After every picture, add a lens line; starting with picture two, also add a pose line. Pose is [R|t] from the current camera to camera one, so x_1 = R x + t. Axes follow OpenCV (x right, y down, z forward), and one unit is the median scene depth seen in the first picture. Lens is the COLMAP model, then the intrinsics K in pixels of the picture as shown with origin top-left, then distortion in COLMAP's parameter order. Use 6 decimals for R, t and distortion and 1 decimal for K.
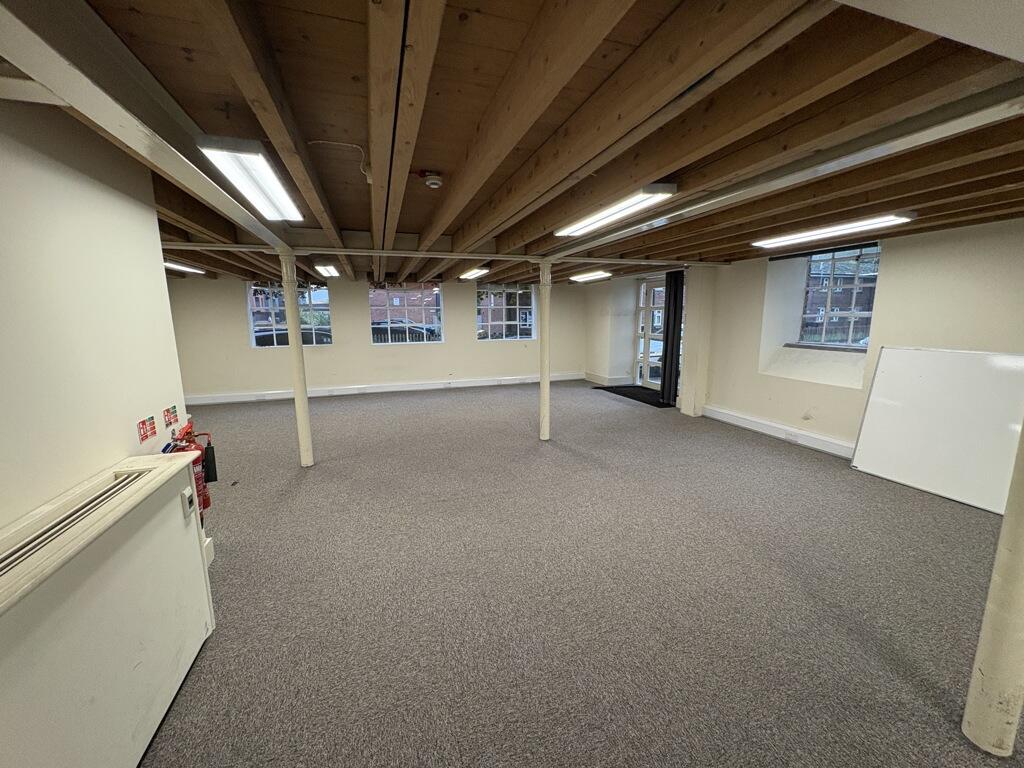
lens RADIAL K [[418.8, 0, 514.6], [0, 418.8, 388.6], [0, 0, 1]] dist [0.000137, 0.000003]
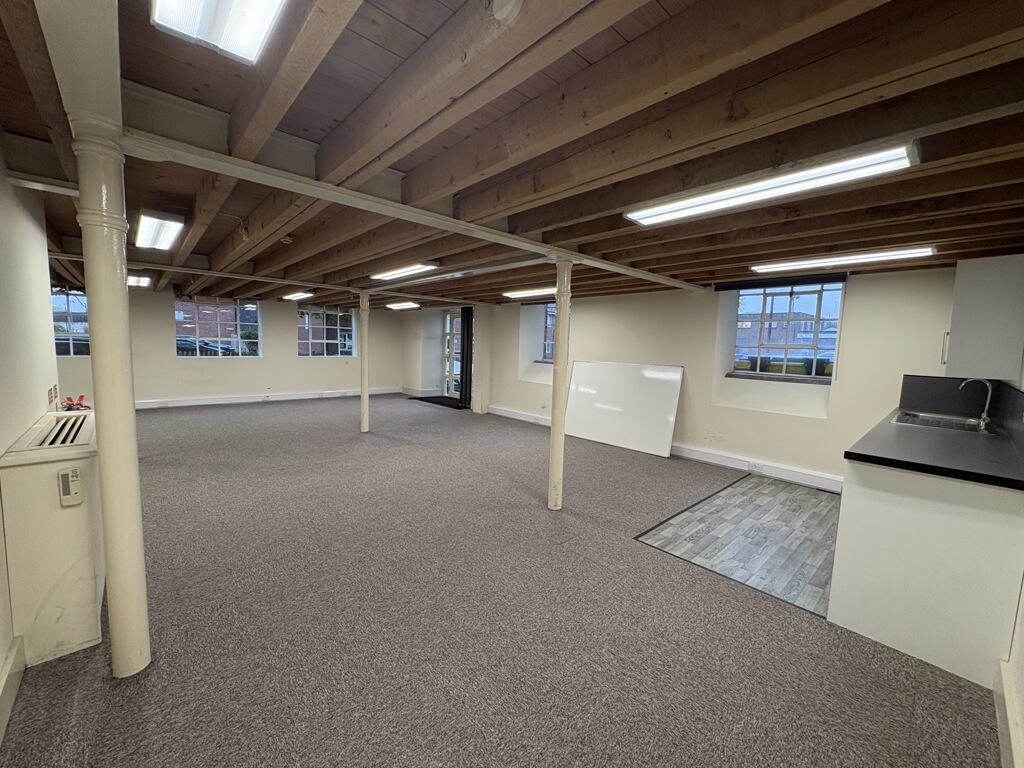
lens RADIAL K [[407.7, 0, 511.4], [0, 407.7, 387.1], [0, 0, 1]] dist [-0.000332, -0.000020]
pose [[0.914756, -0.004251, 0.403985, -0.014976], [0.029604, 0.997962, -0.056532, 0.053675], [-0.402922, 0.063673, 0.913017, -0.232670]]
